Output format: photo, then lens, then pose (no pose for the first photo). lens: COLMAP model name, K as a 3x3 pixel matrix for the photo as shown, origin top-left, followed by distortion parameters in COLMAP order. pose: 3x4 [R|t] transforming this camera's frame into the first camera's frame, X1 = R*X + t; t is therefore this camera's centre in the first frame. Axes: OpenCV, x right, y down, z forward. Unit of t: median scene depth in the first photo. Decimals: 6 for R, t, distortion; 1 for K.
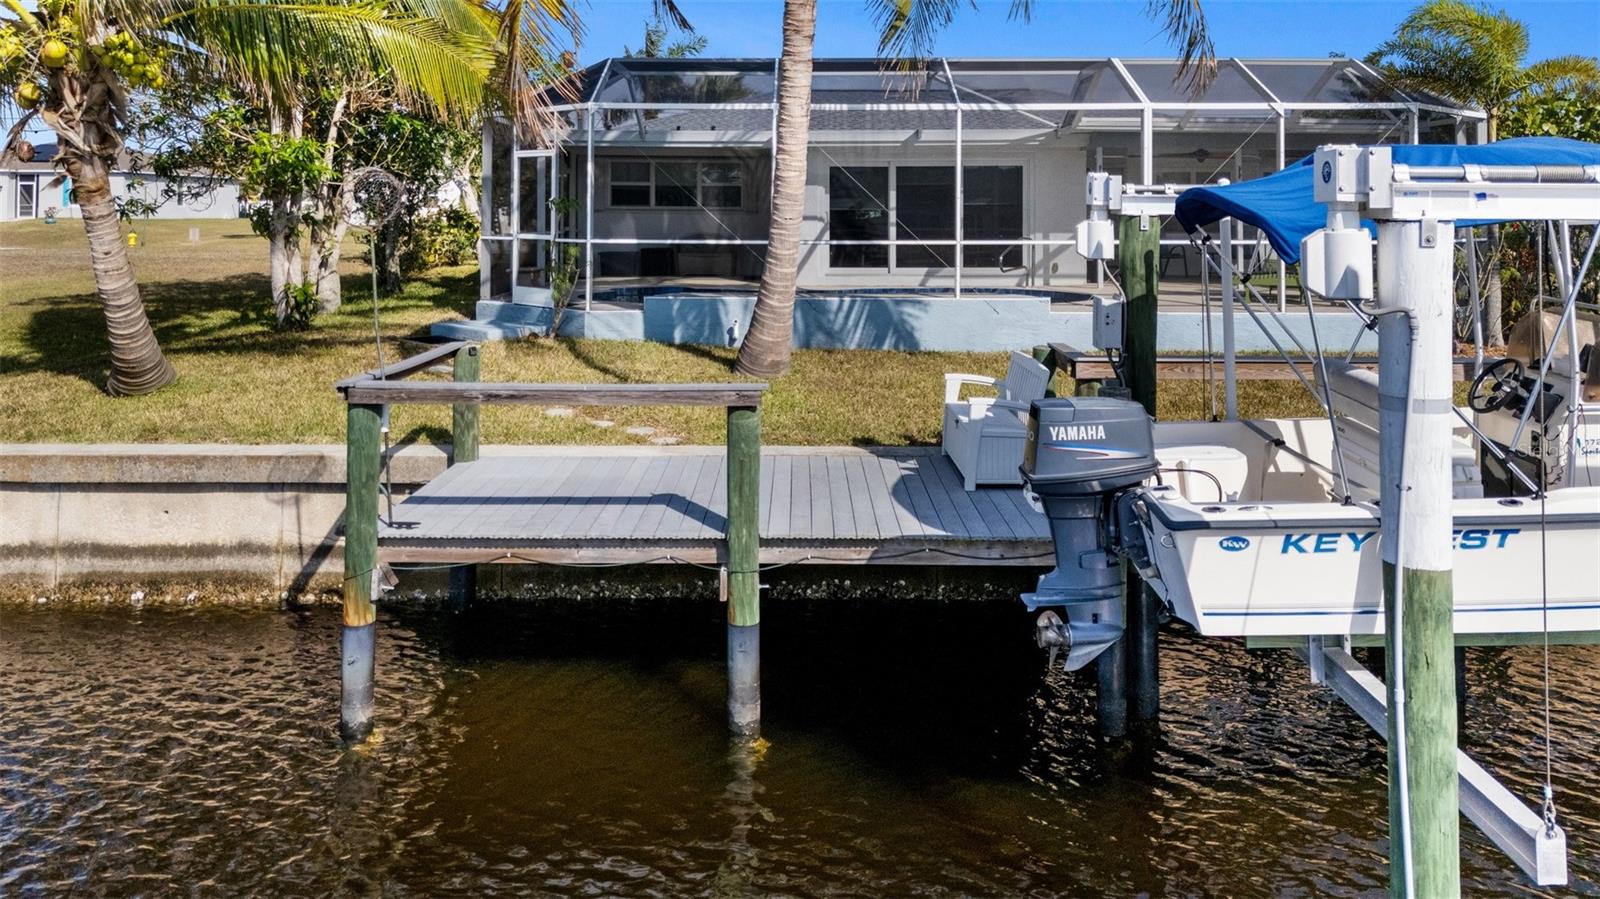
lens RADIAL K [[1233.8, 0, 805.0], [0, 1233.8, 222.3], [0, 0, 1]] dist [0.052114, -0.032830]
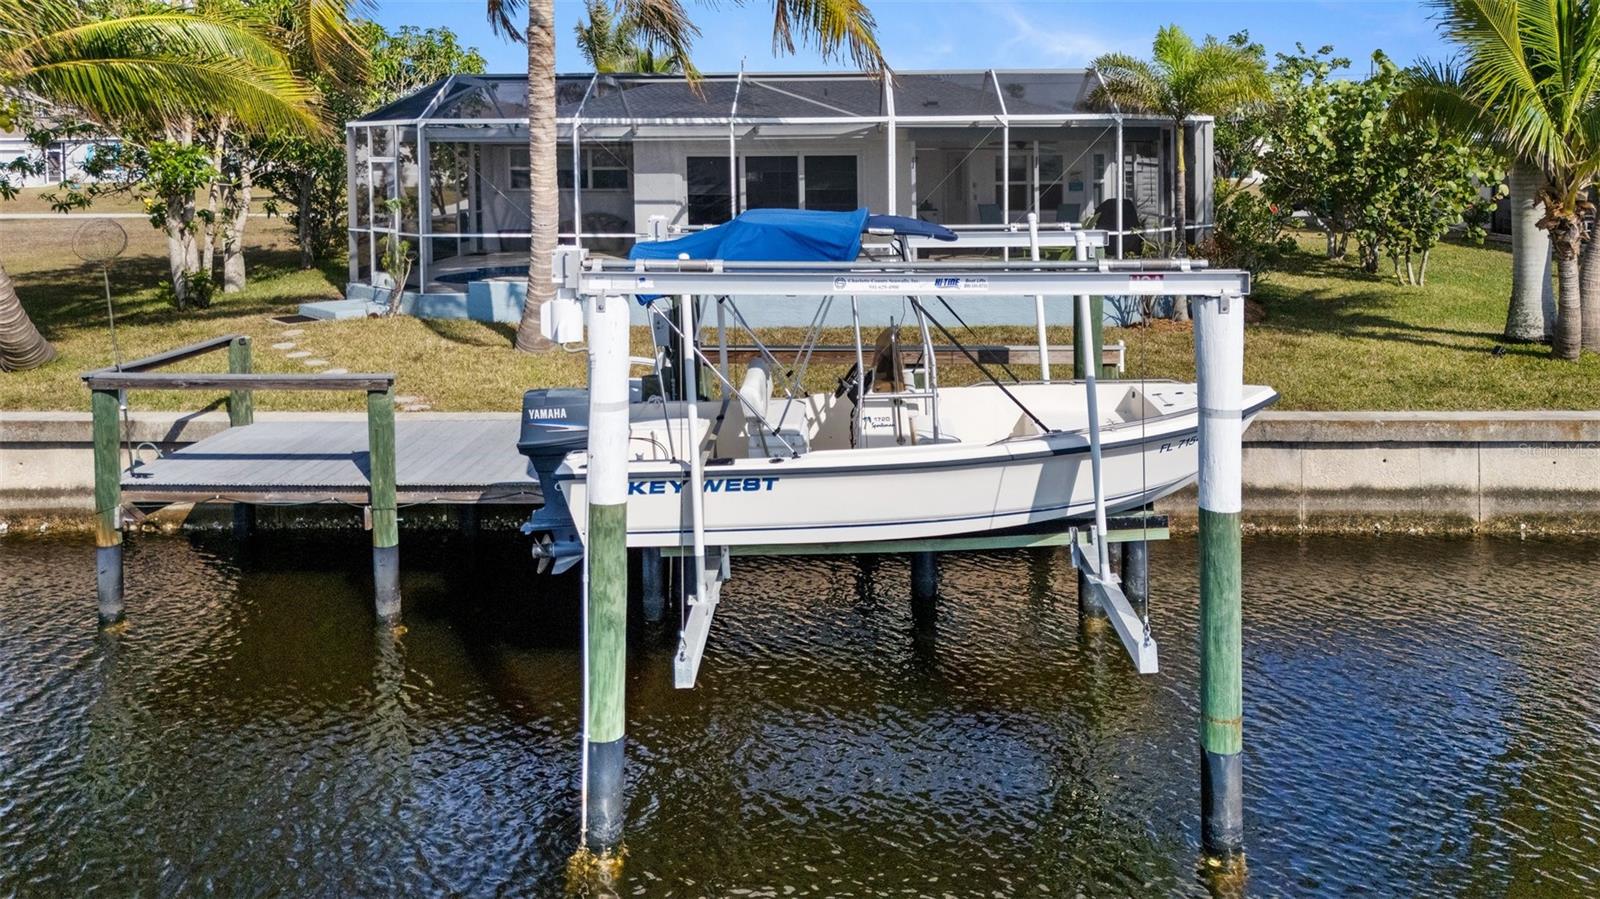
lens RADIAL K [[1225.7, 0, 803.2], [0, 1225.7, 274.1], [0, 0, 1]] dist [0.051331, -0.039269]
pose [[0.999470, -0.005372, -0.032098, 0.344148], [0.008082, 0.996358, 0.084889, -0.067705], [0.031525, -0.085103, 0.995873, -0.245379]]
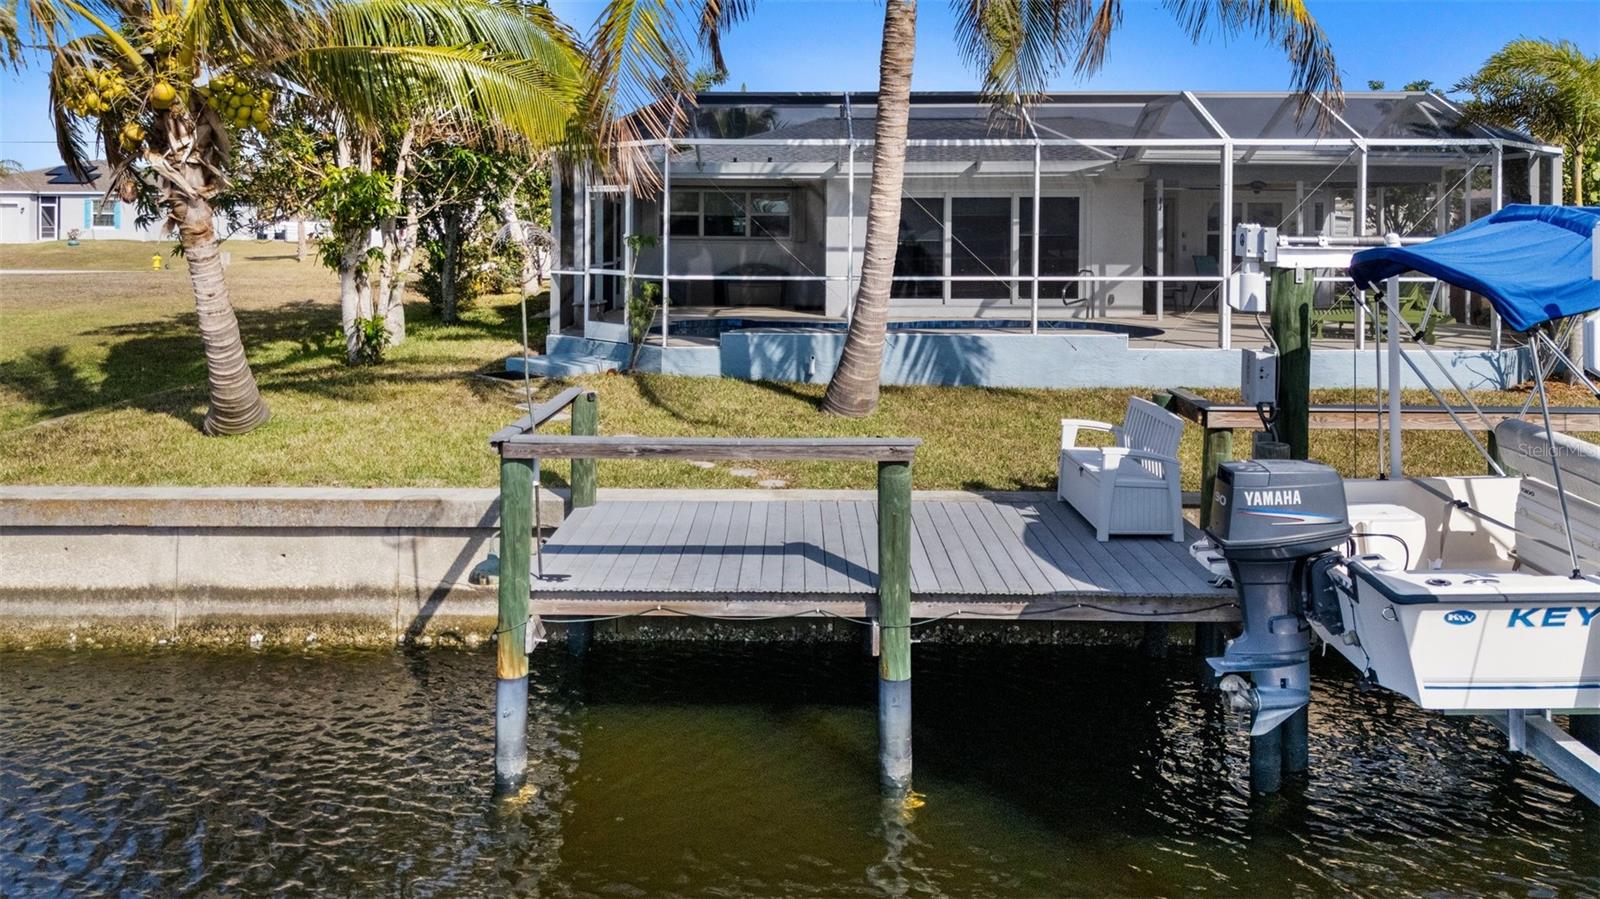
lens RADIAL K [[1225.7, 0, 803.2], [0, 1225.7, 274.1], [0, 0, 1]] dist [0.051331, -0.039269]
pose [[0.999999, 0.000984, -0.001154, -0.092732], [-0.000953, 0.999640, 0.026806, -0.020728], [0.001180, -0.026805, 0.999640, 0.013946]]
